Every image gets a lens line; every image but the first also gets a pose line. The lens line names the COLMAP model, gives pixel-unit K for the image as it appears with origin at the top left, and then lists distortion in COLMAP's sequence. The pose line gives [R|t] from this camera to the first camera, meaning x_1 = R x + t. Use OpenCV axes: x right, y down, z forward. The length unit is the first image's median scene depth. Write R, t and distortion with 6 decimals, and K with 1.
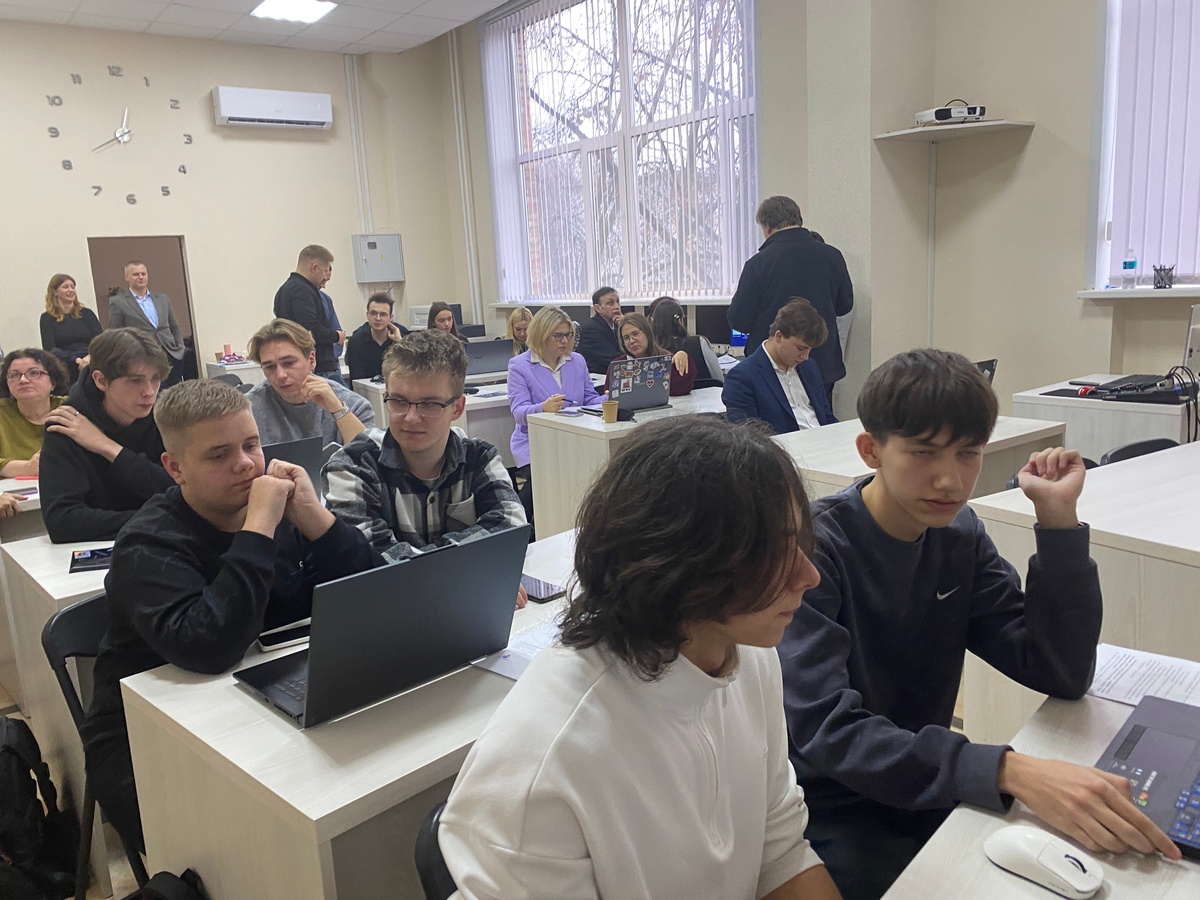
lens RADIAL K [[899.1, 0, 592.4], [0, 899.1, 445.4], [0, 0, 1]] dist [0.043219, -0.031739]
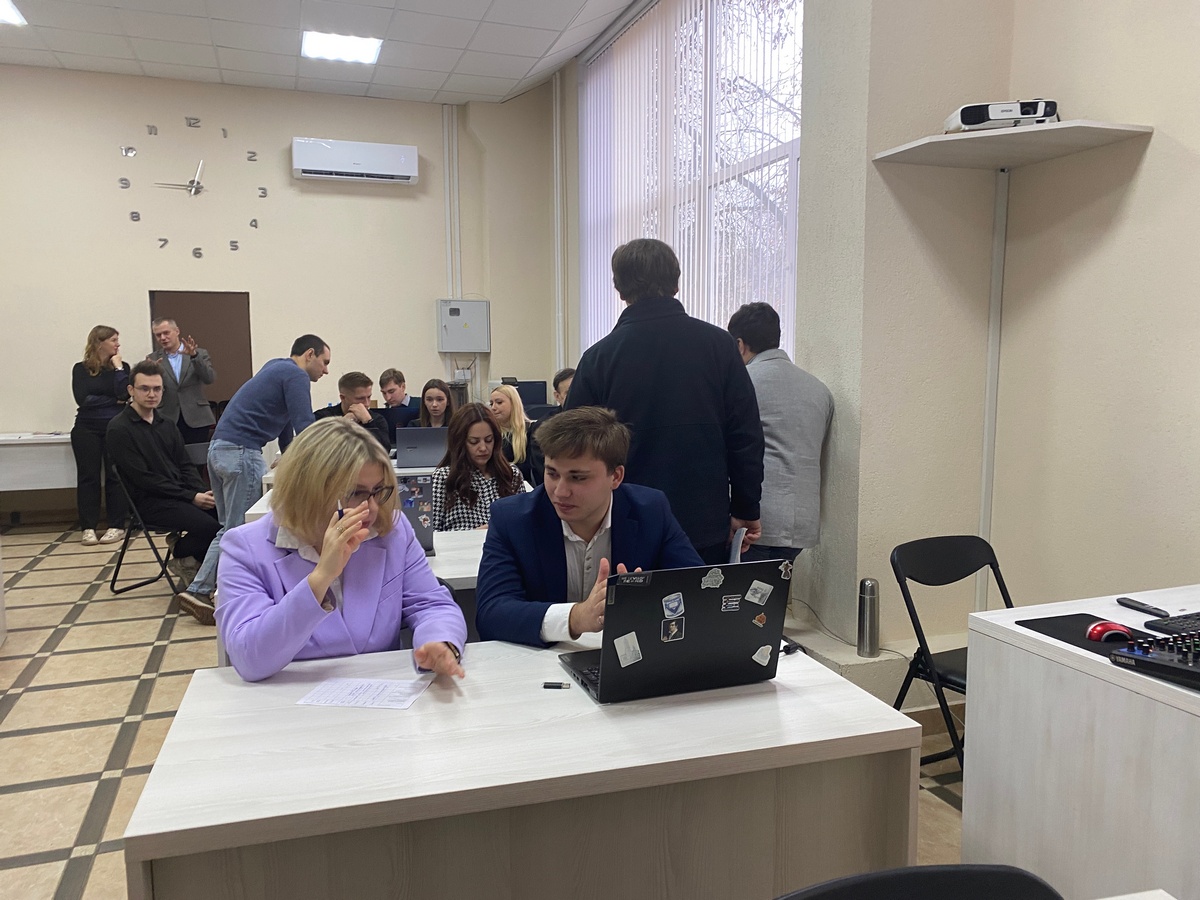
lens RADIAL K [[899.1, 0, 620.5], [0, 899.1, 469.6], [0, 0, 1]] dist [0.043219, -0.031739]
pose [[0.949967, 0.090757, -0.298874, 0.228980], [-0.108589, 0.993131, -0.043573, -0.051121], [0.292866, 0.073848, 0.953297, 0.237773]]
